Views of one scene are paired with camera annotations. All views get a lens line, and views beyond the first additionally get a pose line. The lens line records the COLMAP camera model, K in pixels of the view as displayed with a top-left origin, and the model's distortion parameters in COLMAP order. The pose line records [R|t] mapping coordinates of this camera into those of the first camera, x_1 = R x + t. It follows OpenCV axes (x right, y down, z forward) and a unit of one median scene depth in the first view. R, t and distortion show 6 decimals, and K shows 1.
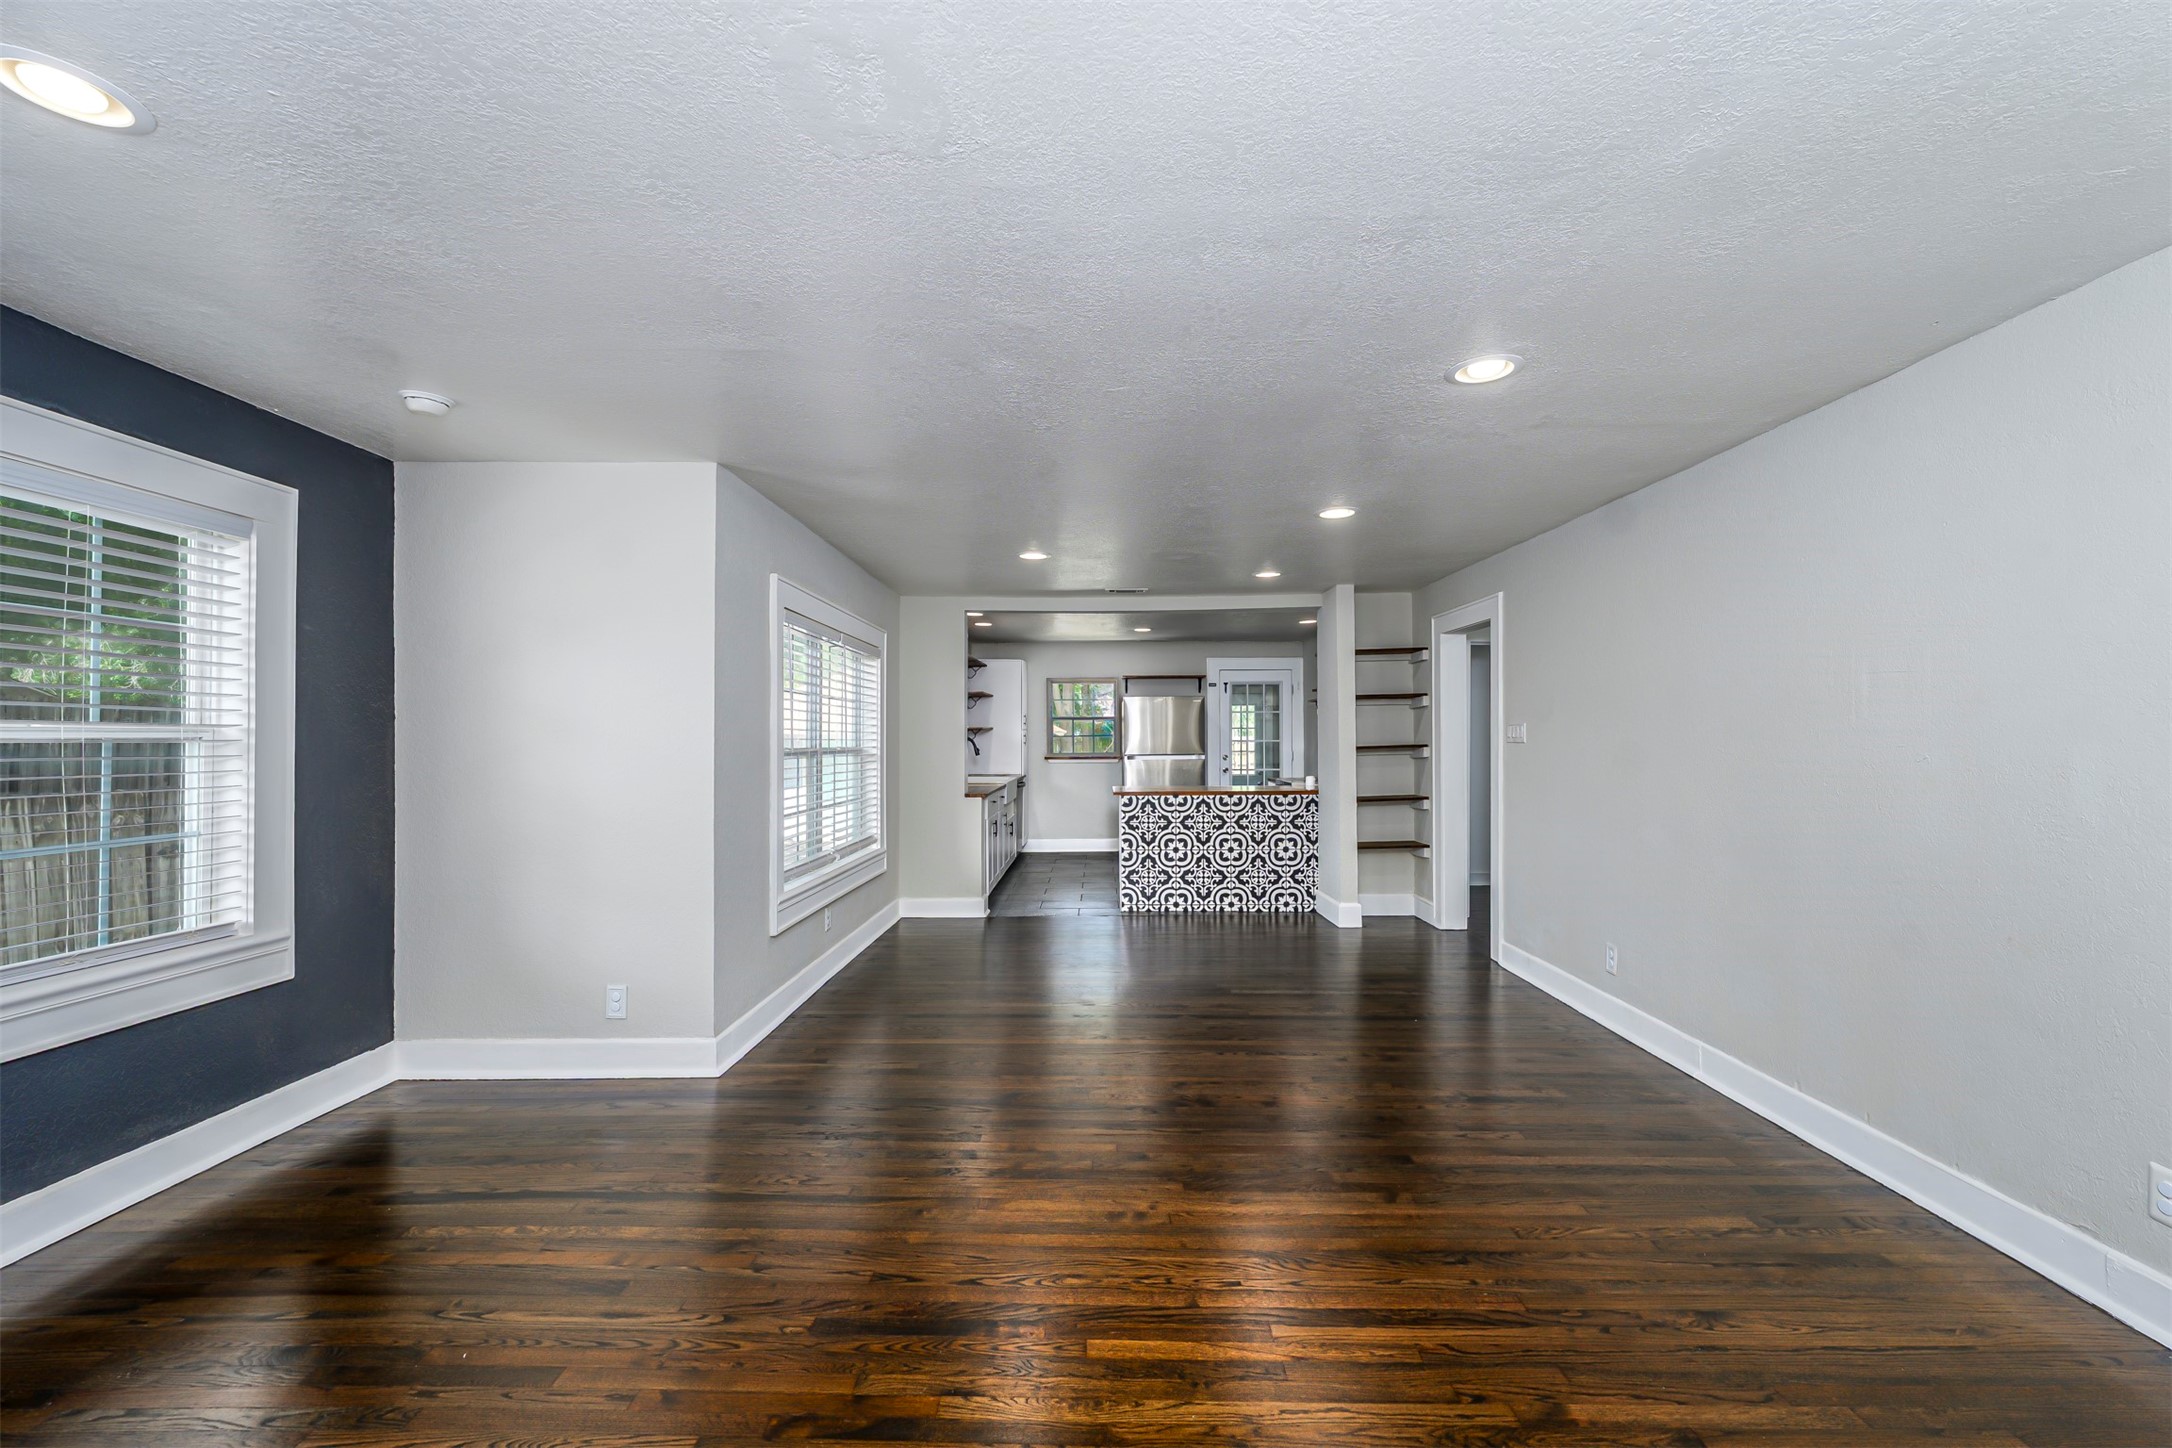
lens RADIAL K [[914.6, 0, 1086.0], [0, 914.6, 724.0], [0, 0, 1]] dist [-0.001258, -0.000147]
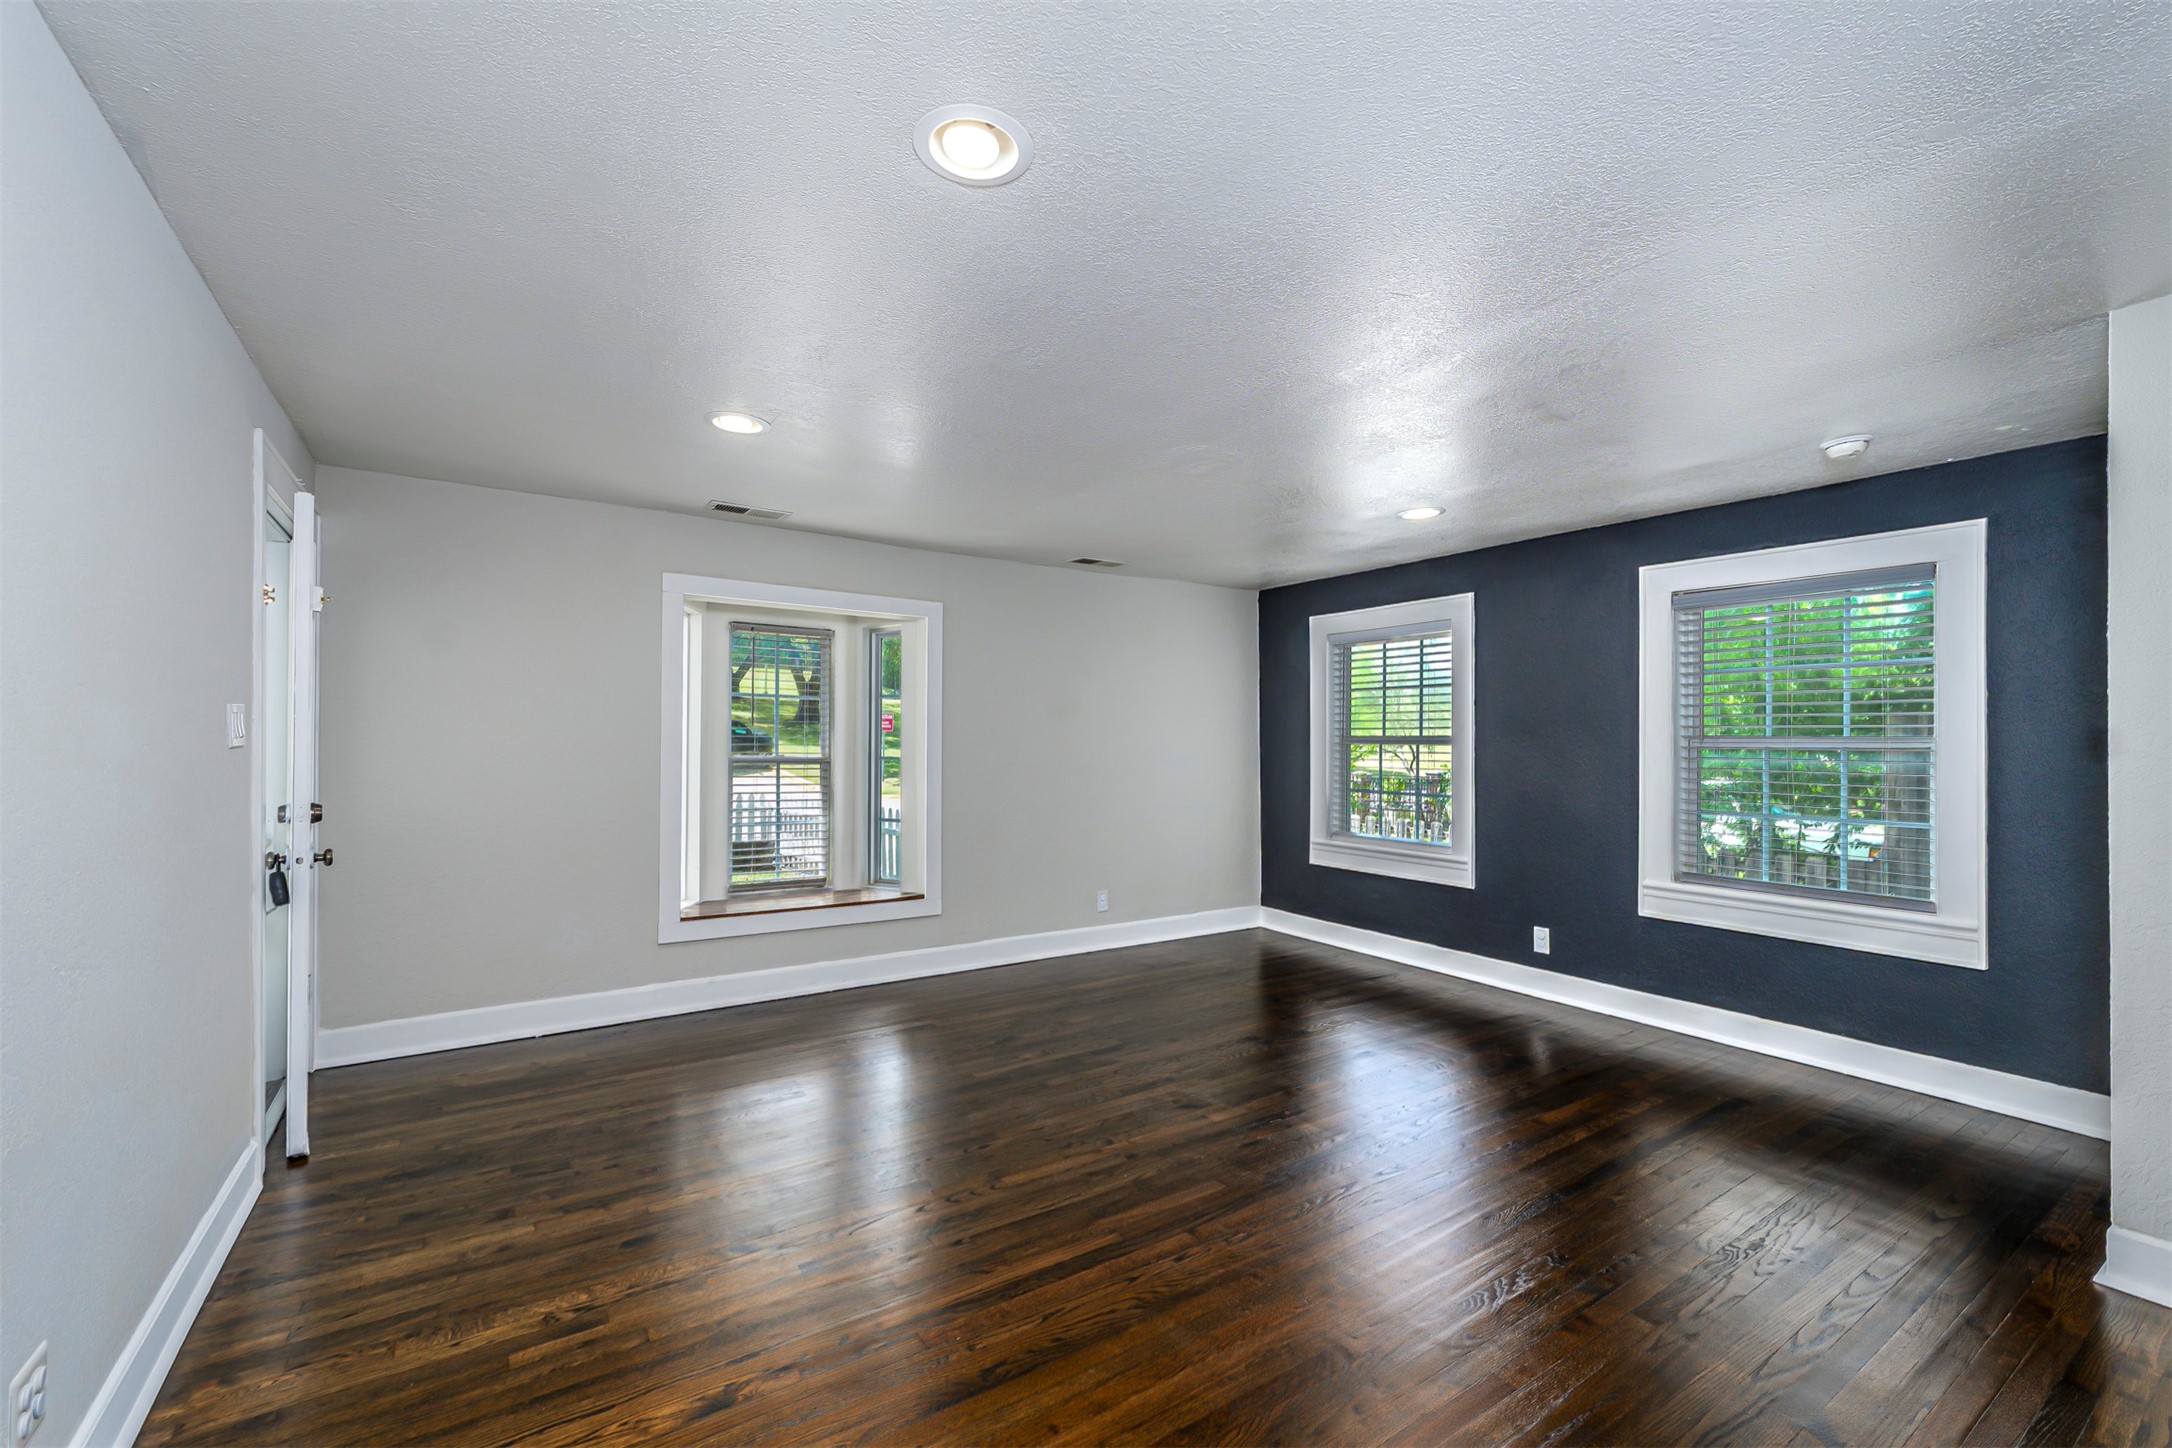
lens RADIAL K [[914.6, 0, 1086.0], [0, 914.6, 724.0], [0, 0, 1]] dist [-0.001258, -0.000147]
pose [[-0.829383, -0.021349, -0.558272, 0.839687], [-0.006505, 0.999571, -0.028560, 0.035626], [0.558642, -0.020055, -0.829166, 1.808913]]
